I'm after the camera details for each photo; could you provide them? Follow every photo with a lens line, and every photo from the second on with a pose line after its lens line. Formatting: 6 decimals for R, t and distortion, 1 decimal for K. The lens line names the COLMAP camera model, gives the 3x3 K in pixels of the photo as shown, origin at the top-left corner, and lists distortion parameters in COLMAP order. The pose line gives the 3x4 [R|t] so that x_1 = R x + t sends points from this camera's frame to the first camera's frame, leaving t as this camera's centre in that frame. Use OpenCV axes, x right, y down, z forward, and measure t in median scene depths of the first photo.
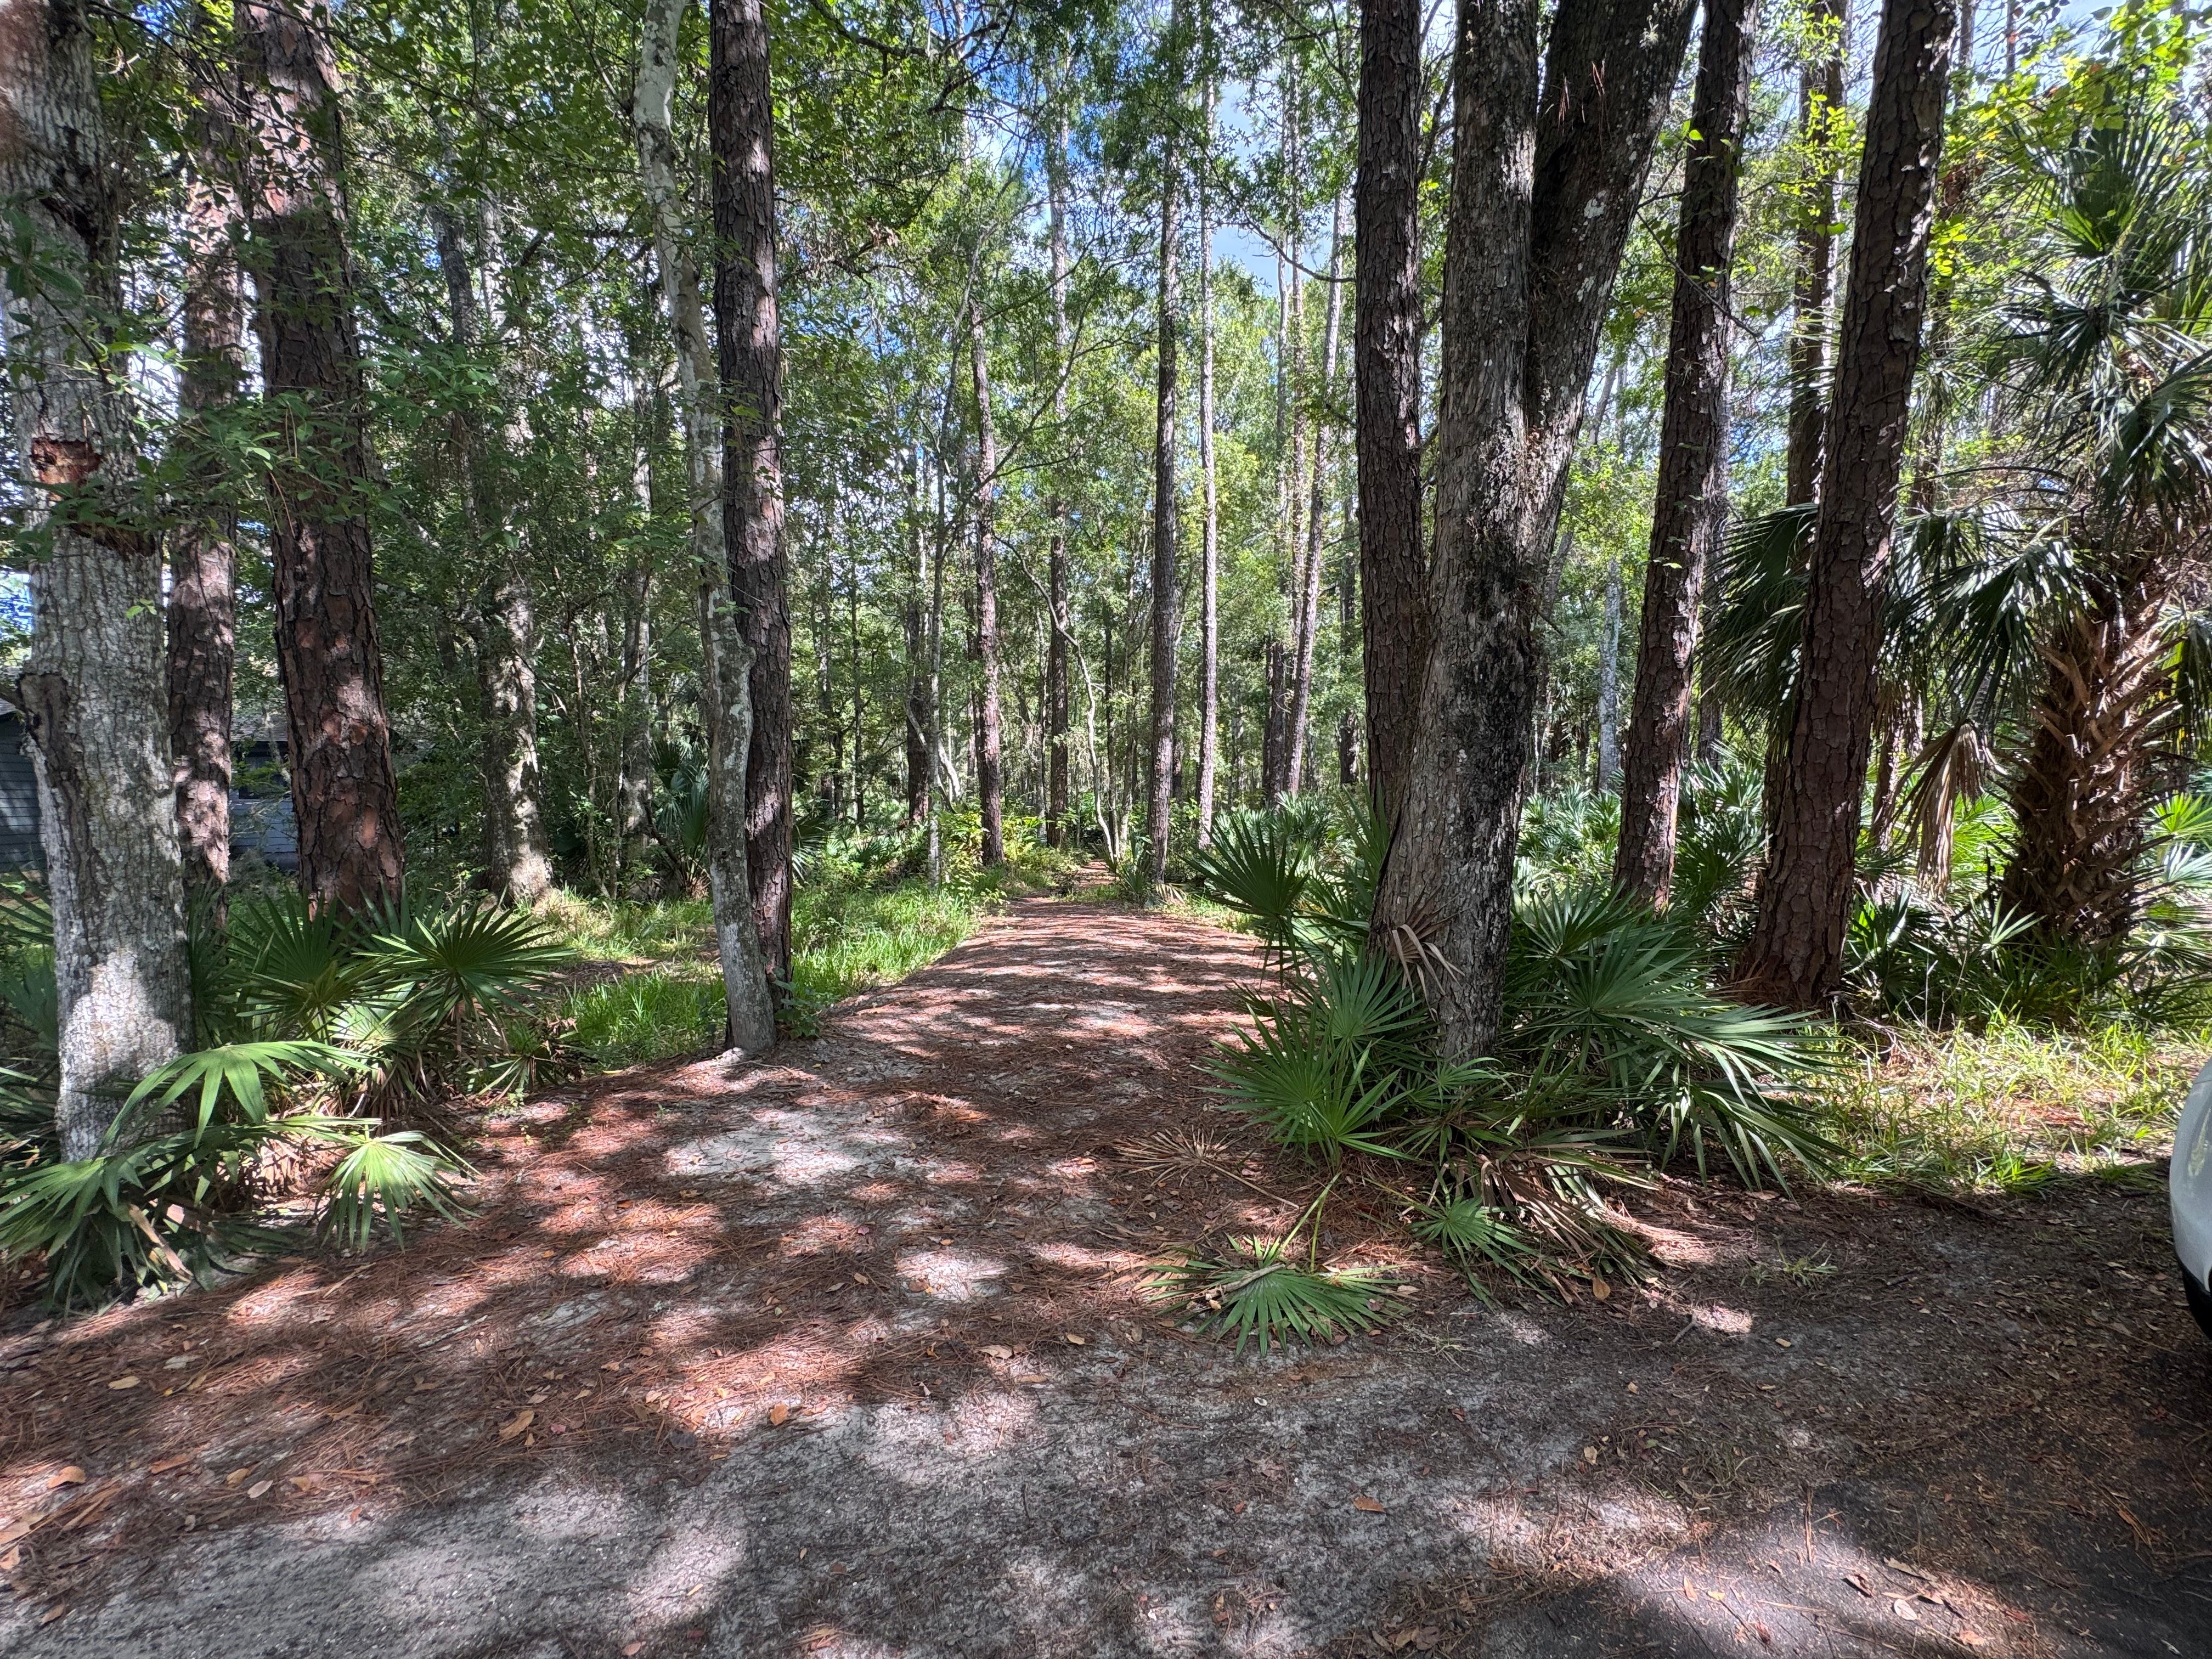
lens RADIAL K [[889.5, 0, 1119.3], [0, 889.5, 828.3], [0, 0, 1]] dist [-0.002908, 0.000842]
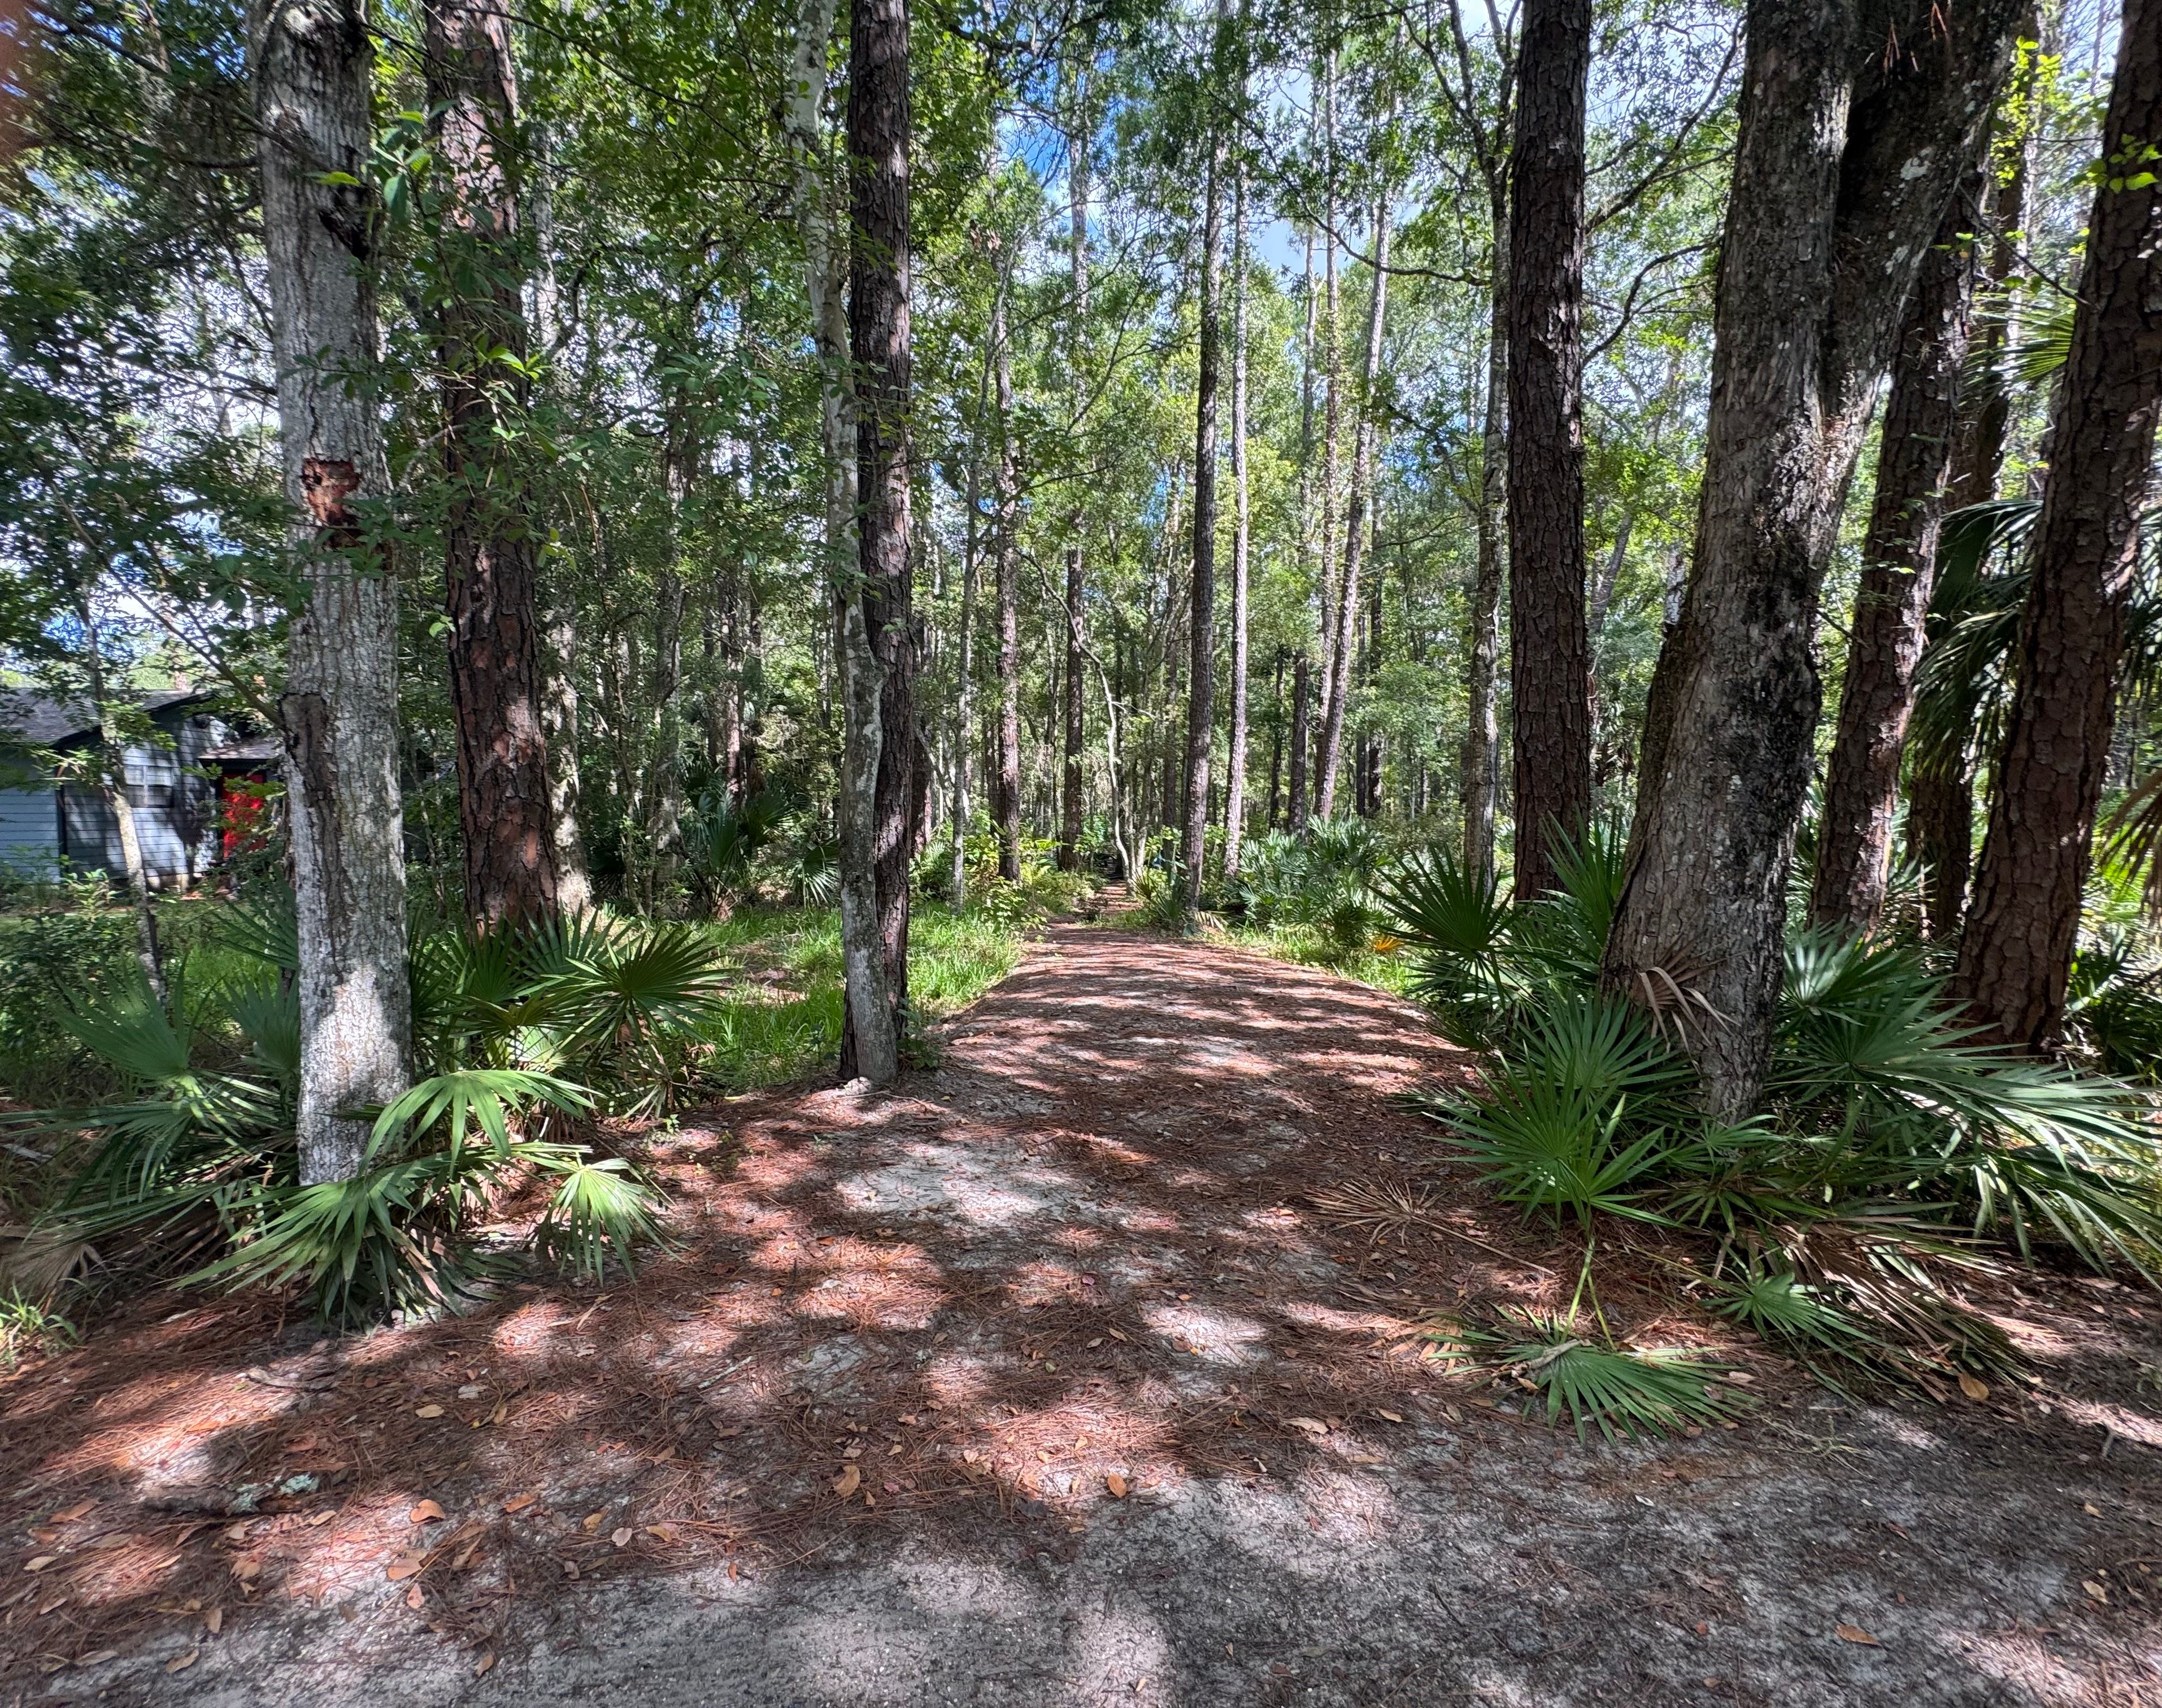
lens RADIAL K [[921.1, 0, 1070.3], [0, 921.1, 853.1], [0, 0, 1]] dist [-0.000065, -0.000616]
pose [[0.997477, 0.010328, -0.070237, -0.208026], [-0.010245, 0.999946, 0.001544, -0.003463], [0.070250, -0.000820, 0.997529, 0.017032]]
